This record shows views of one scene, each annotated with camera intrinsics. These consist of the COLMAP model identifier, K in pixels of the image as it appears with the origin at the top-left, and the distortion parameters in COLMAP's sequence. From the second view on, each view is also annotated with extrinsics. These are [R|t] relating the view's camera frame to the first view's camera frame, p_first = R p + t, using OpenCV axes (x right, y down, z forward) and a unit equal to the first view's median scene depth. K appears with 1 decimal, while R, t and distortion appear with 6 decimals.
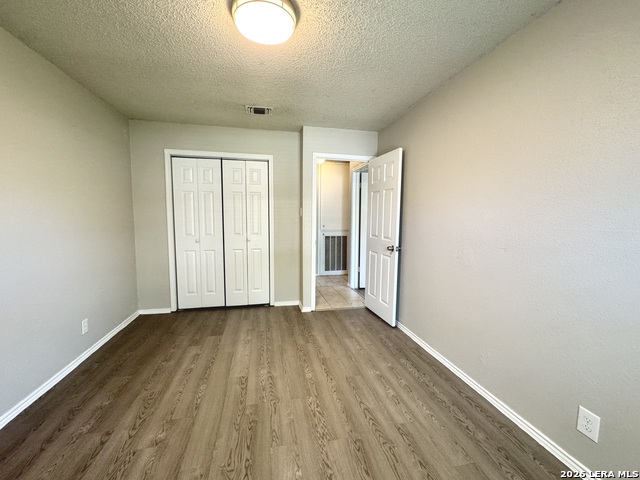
lens RADIAL K [[255.8, 0, 319.8], [0, 255.8, 242.4], [0, 0, 1]] dist [-0.006232, 0.001339]
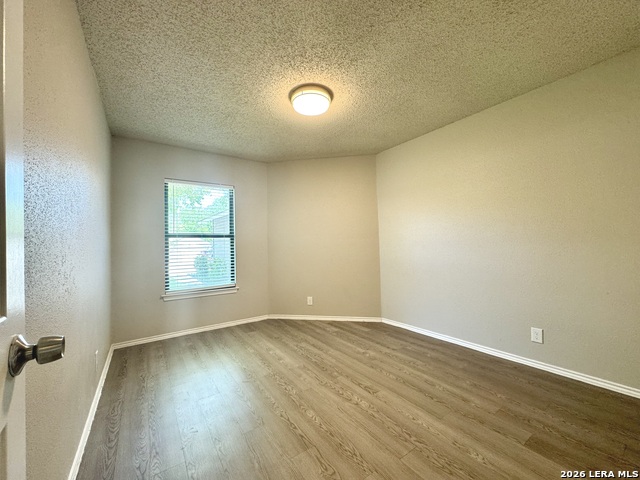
lens RADIAL K [[255.8, 0, 319.5], [0, 255.8, 239.8], [0, 0, 1]] dist [-0.006232, 0.001339]
pose [[-0.920192, 0.005655, -0.391427, 0.268852], [-0.023422, 0.997309, 0.069471, -0.097832], [0.390766, 0.073095, -0.917583, 1.870251]]
